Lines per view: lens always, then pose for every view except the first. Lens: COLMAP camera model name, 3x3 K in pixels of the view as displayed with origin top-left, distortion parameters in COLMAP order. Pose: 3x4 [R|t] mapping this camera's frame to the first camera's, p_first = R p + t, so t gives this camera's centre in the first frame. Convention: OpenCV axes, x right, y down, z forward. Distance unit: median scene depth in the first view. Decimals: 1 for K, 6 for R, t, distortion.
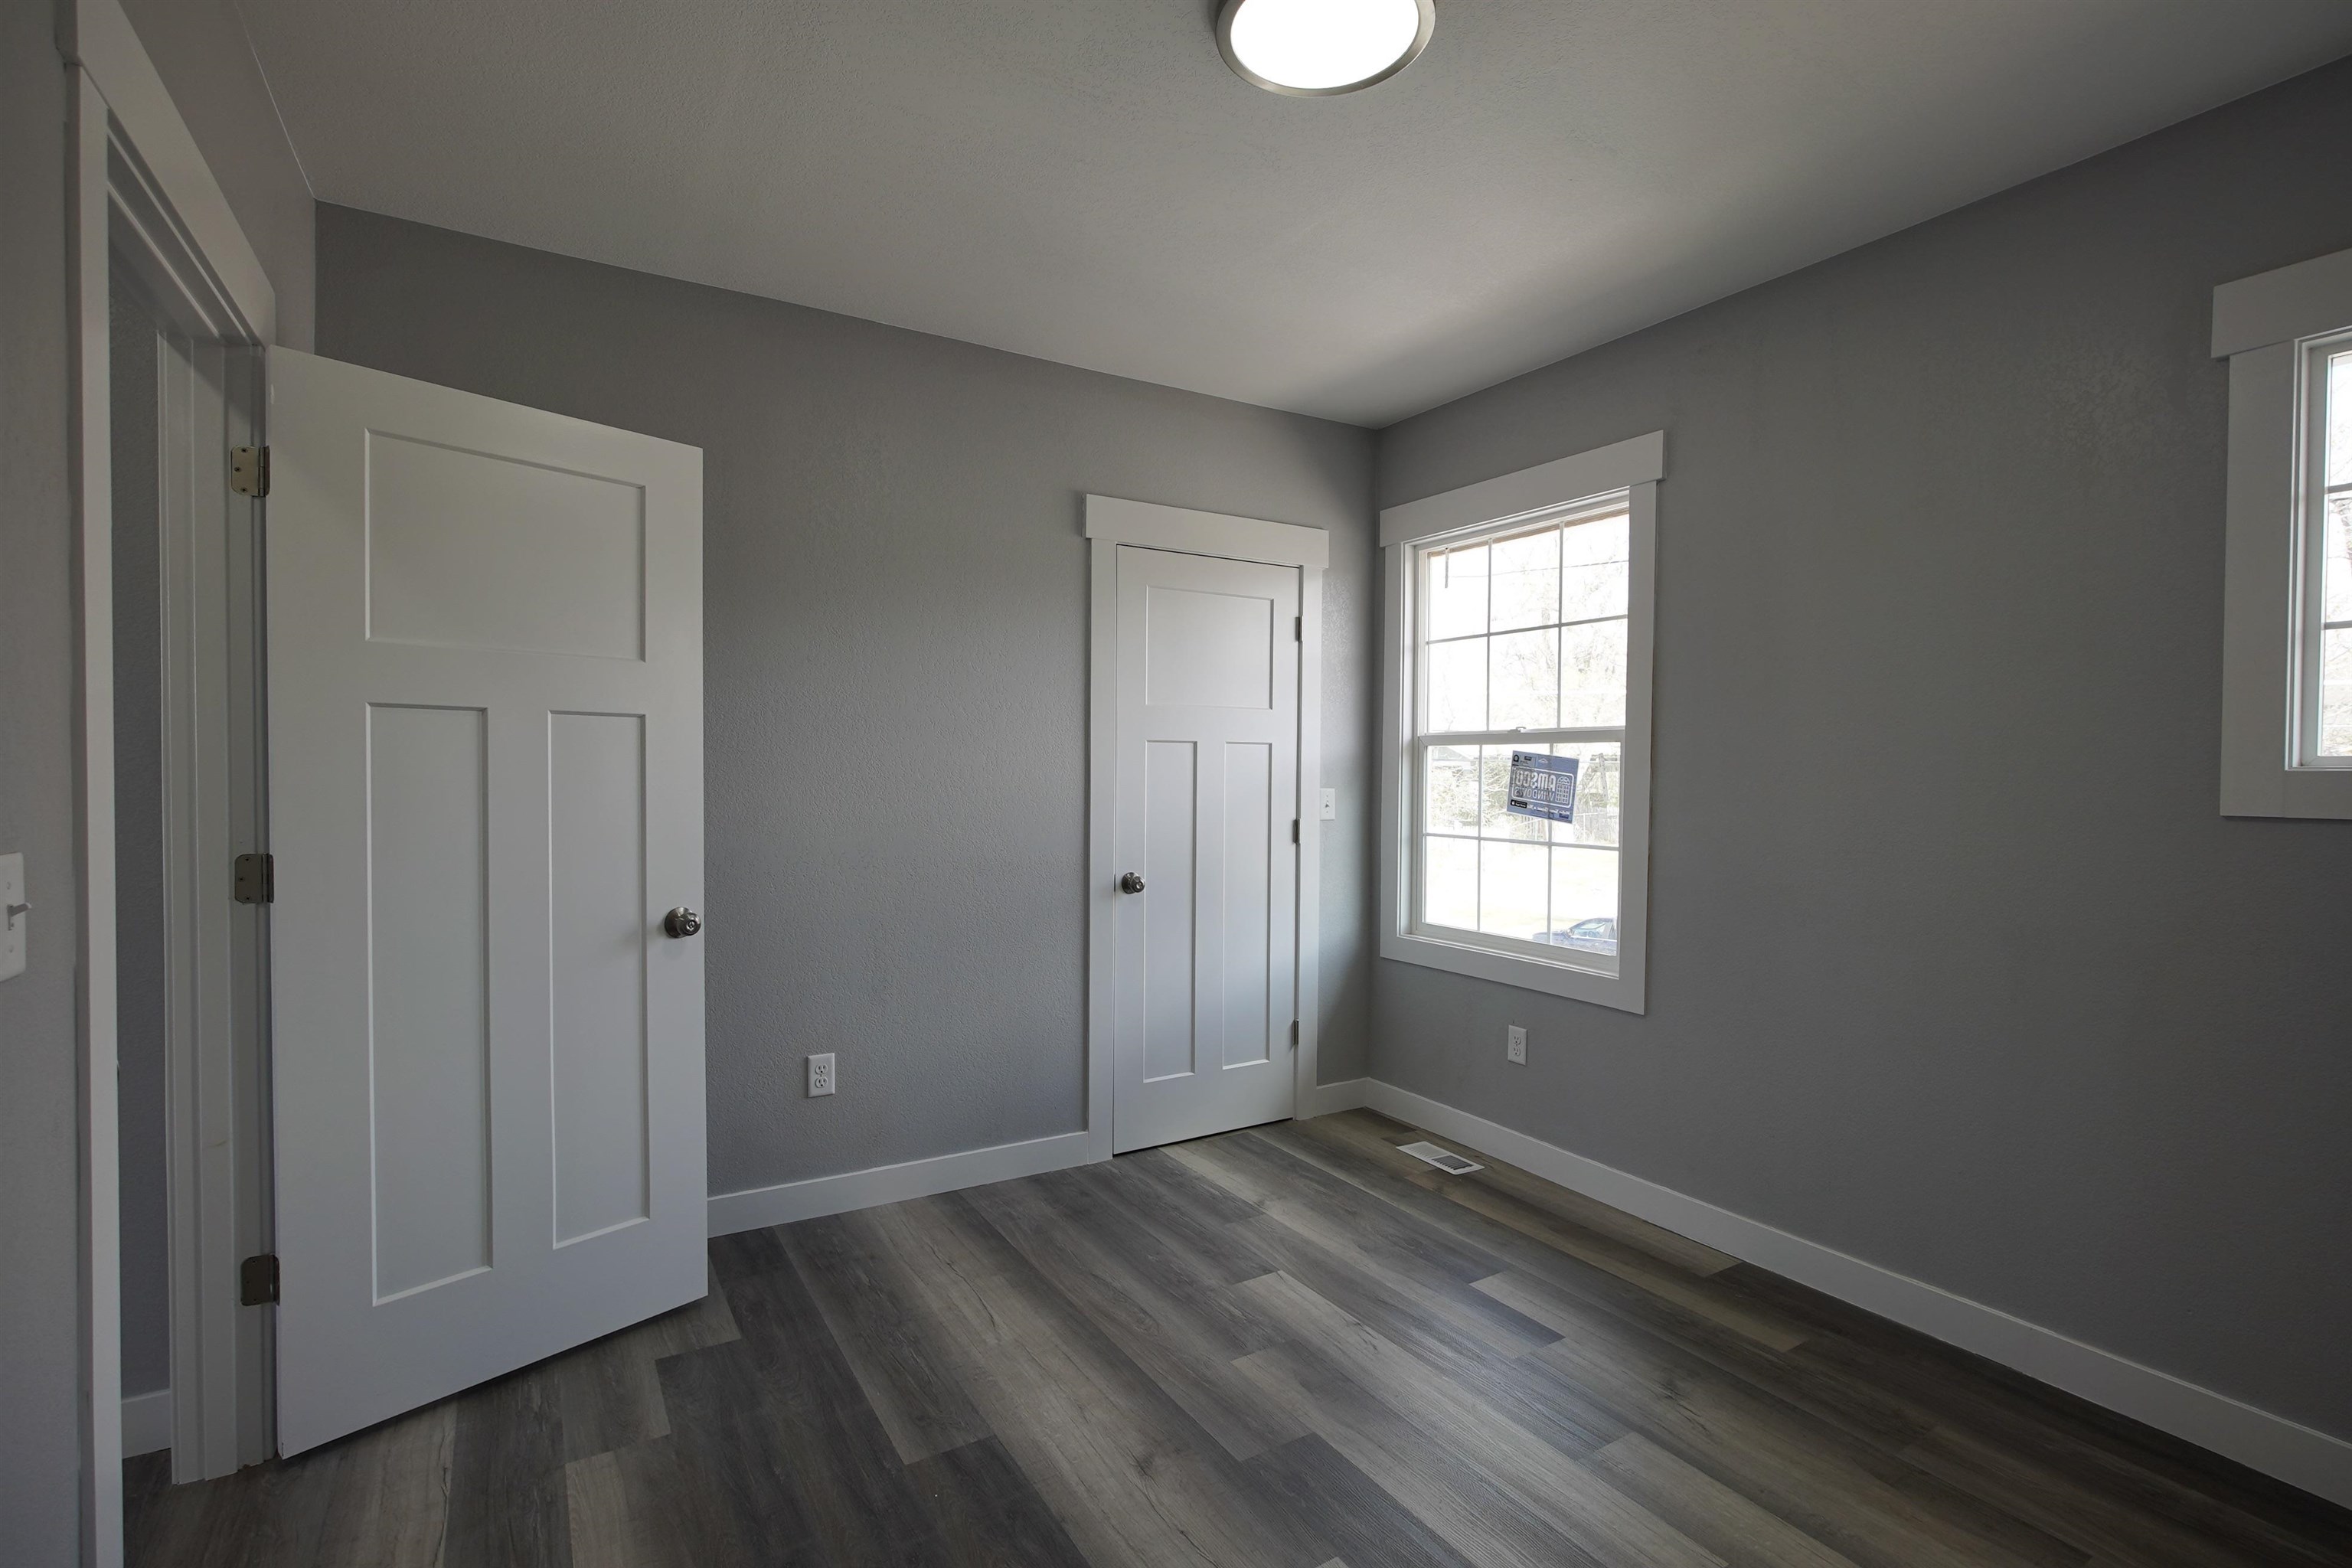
lens RADIAL K [[1079.3, 0, 1173.8], [0, 1079.3, 786.5], [0, 0, 1]] dist [-0.026234, 0.013851]
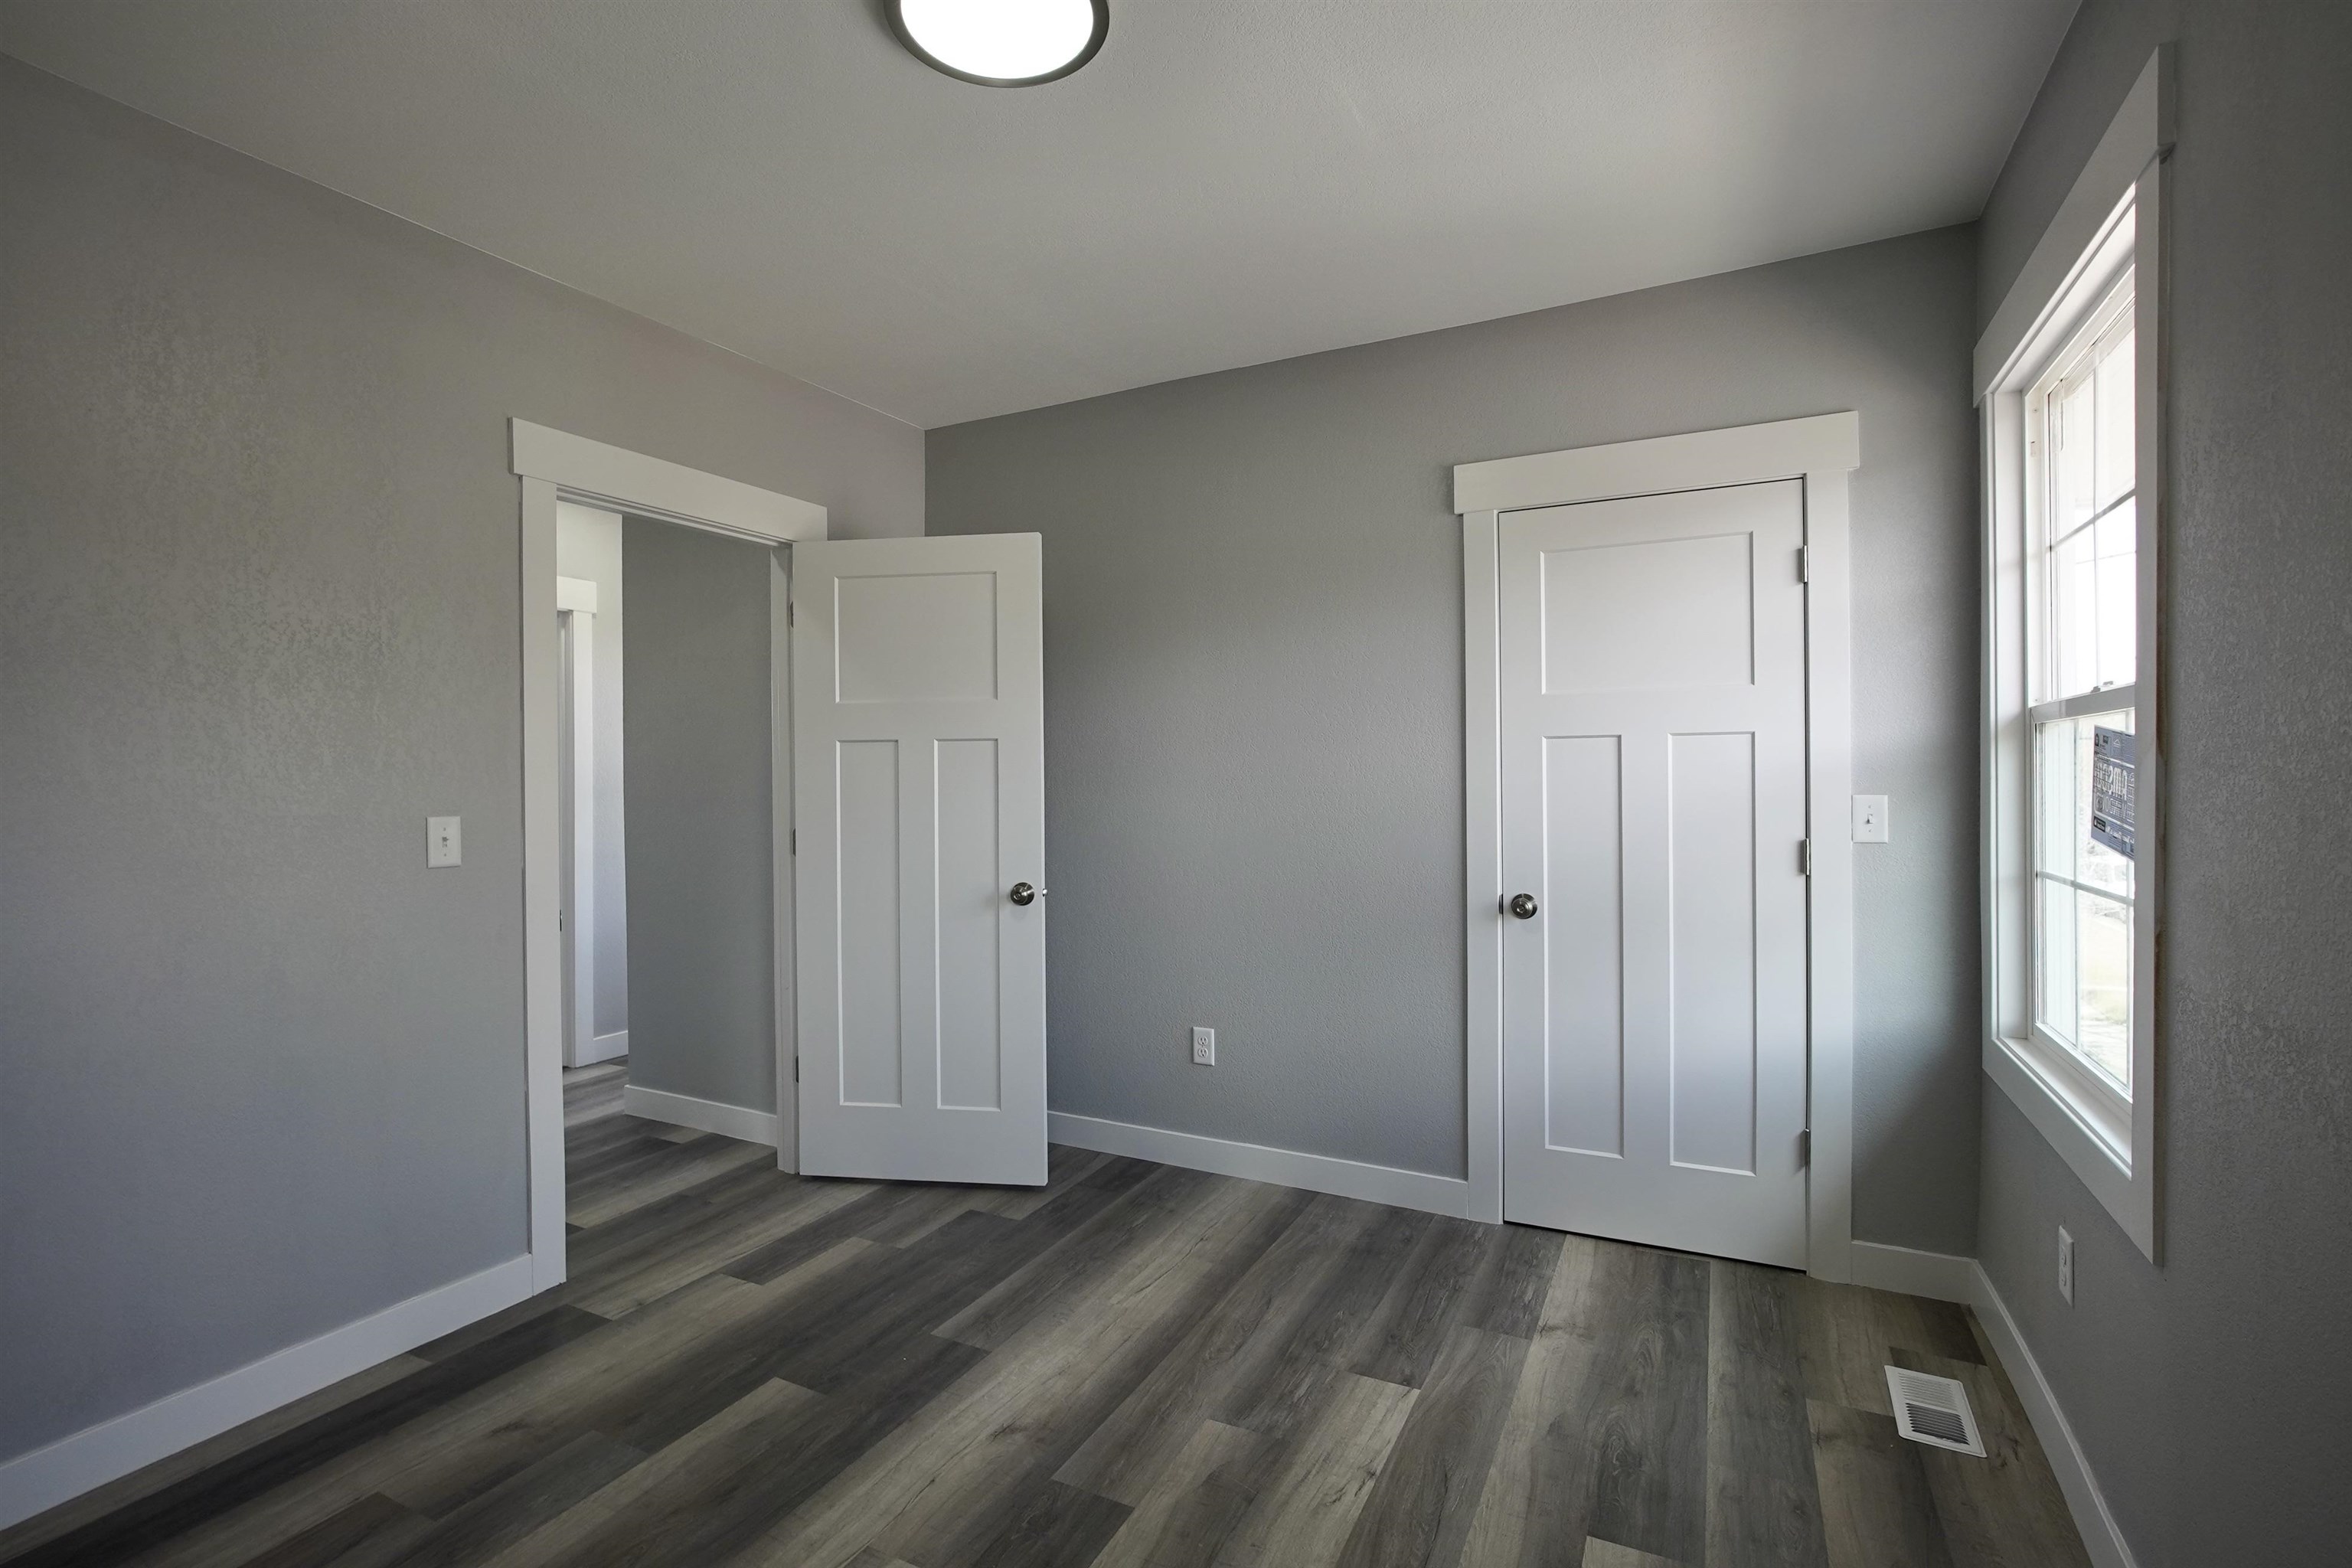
lens RADIAL K [[1079.3, 0, 1173.8], [0, 1079.3, 786.5], [0, 0, 1]] dist [-0.026234, 0.013851]
pose [[0.522487, -0.004126, -0.852637, 0.588895], [-0.002574, 0.999976, -0.006417, 0.001956], [0.852643, 0.005548, 0.522464, 0.356449]]
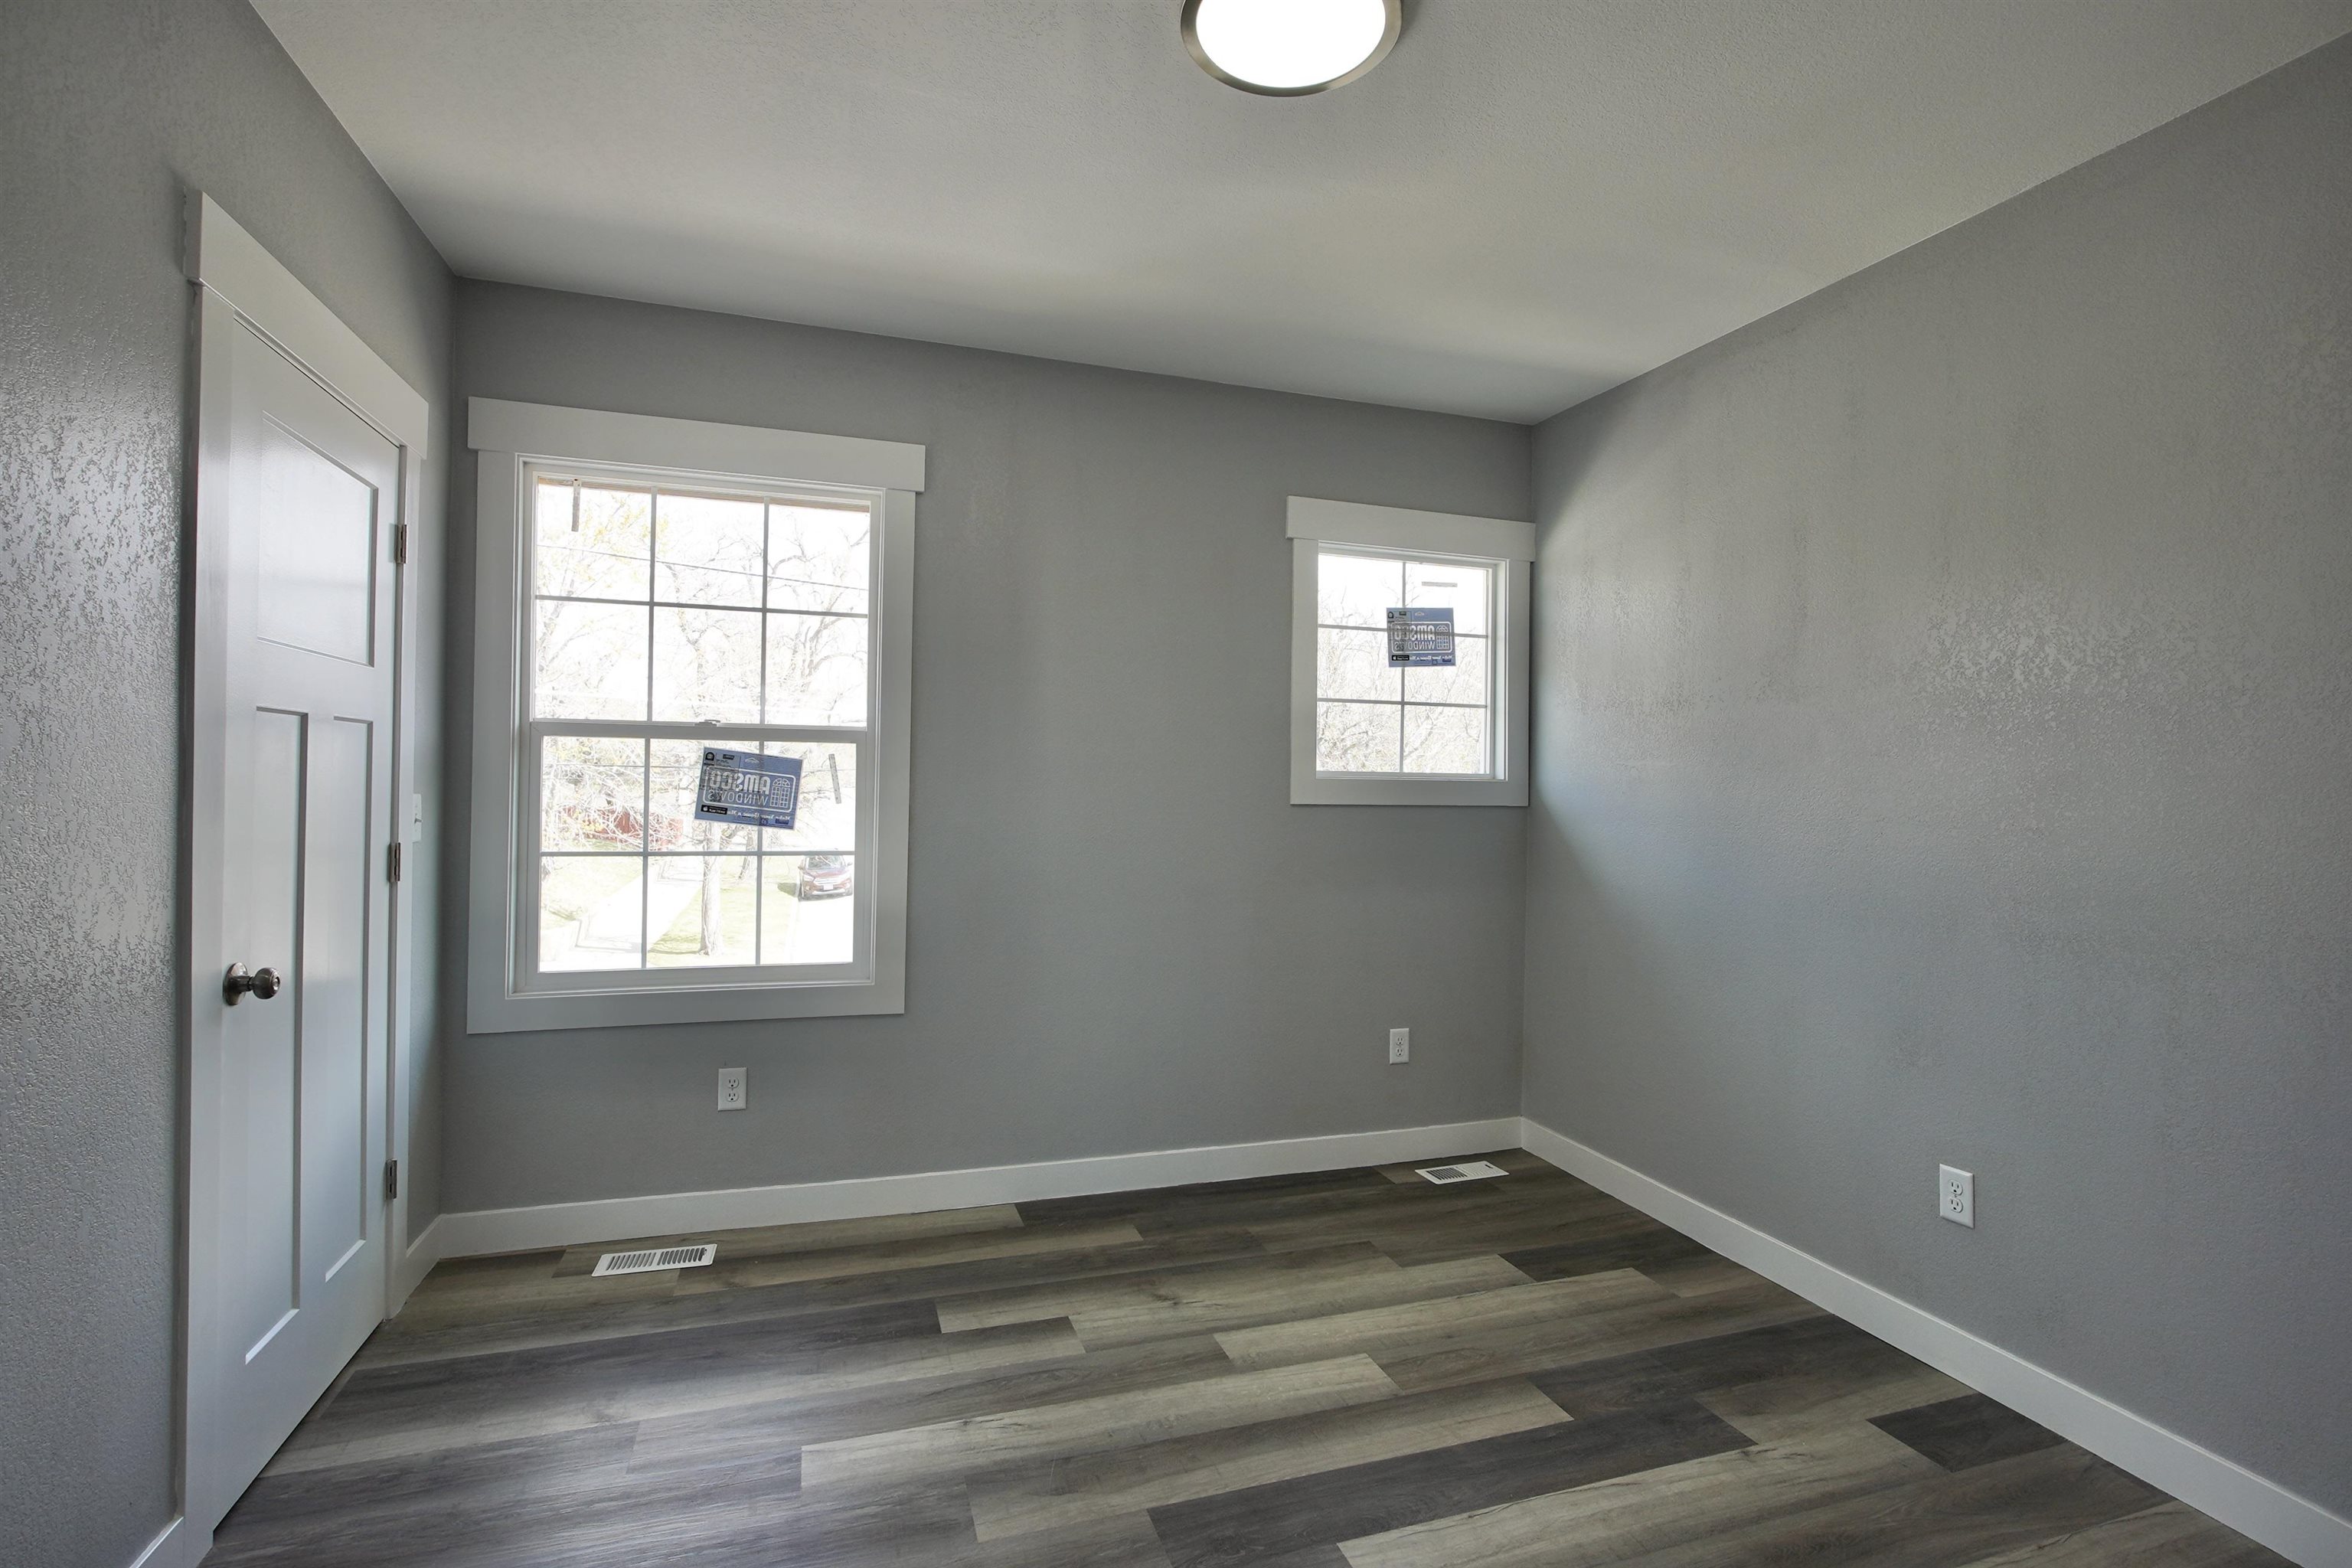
lens RADIAL K [[1079.3, 0, 1173.8], [0, 1079.3, 786.5], [0, 0, 1]] dist [-0.026234, 0.013851]
pose [[0.228157, -0.004689, 0.973613, -0.473685], [0.002267, 0.999988, 0.004285, -0.005731], [-0.973622, 0.001229, 0.228165, 0.495471]]
